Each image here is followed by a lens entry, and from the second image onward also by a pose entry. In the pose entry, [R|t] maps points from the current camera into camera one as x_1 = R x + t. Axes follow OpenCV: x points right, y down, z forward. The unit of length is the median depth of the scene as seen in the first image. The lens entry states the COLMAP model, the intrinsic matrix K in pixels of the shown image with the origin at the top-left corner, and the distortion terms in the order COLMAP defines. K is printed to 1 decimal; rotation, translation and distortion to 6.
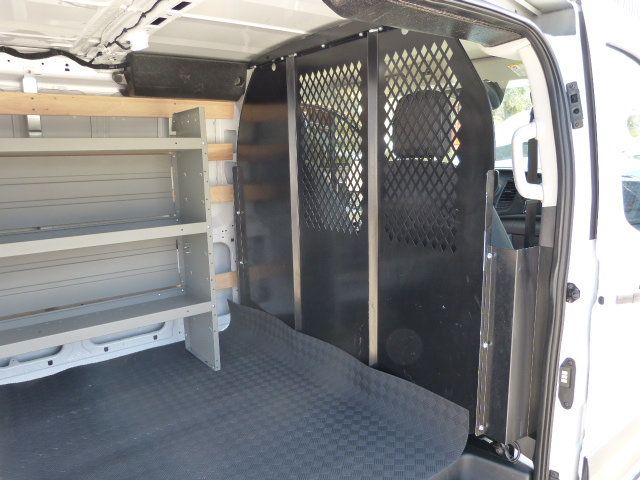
lens RADIAL K [[481.2, 0, 314.6], [0, 481.2, 241.1], [0, 0, 1]] dist [-0.036073, 0.034541]
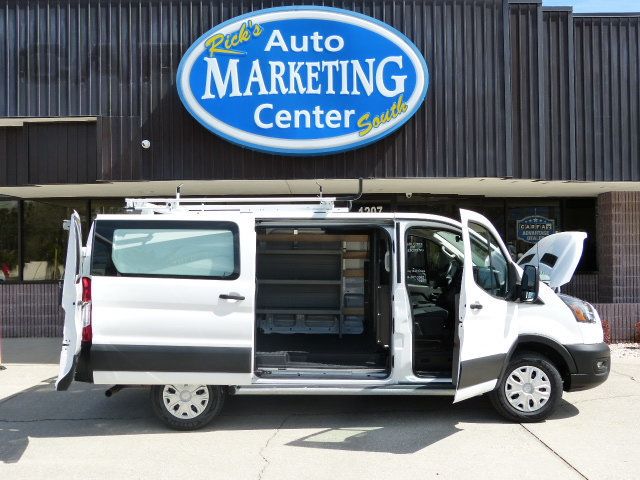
lens RADIAL K [[611.0, 0, 318.3], [0, 611.0, 241.0], [0, 0, 1]] dist [-0.015347, 0.000000]
pose [[0.763219, 0.011373, -0.646039, 1.918467], [-0.137085, 0.979934, -0.144698, 0.256856], [0.631430, 0.198999, 0.749463, -1.714439]]
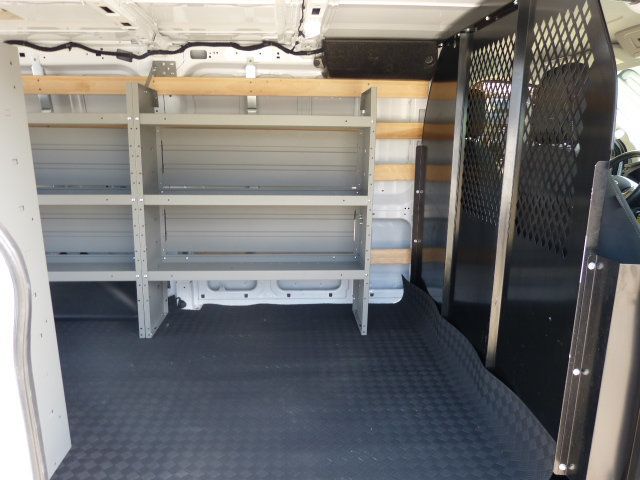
lens RADIAL K [[481.2, 0, 318.8], [0, 481.2, 241.9], [0, 0, 1]] dist [-0.036073, 0.034541]
pose [[0.833330, 0.151984, -0.531472, 0.265649], [-0.129367, 0.988380, 0.079801, -0.009888], [0.537425, 0.002254, 0.843308, 0.039400]]
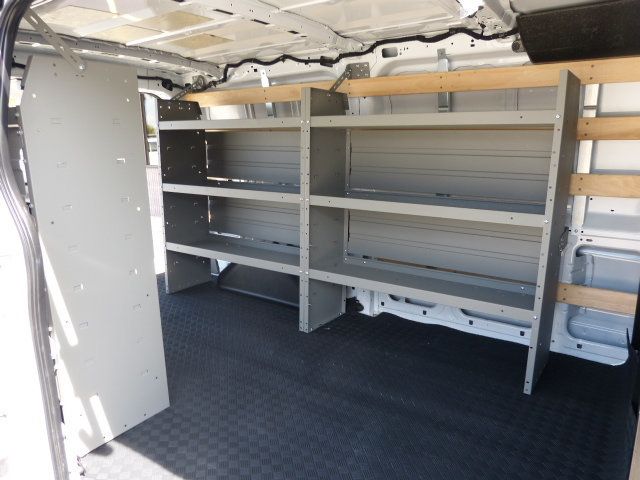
lens RADIAL K [[481.2, 0, 318.5], [0, 481.2, 242.7], [0, 0, 1]] dist [-0.036073, 0.034541]
pose [[0.307799, 0.227989, -0.923732, 0.408752], [-0.174325, 0.967945, 0.180814, -0.073182], [0.935345, 0.105375, 0.337677, 0.372508]]
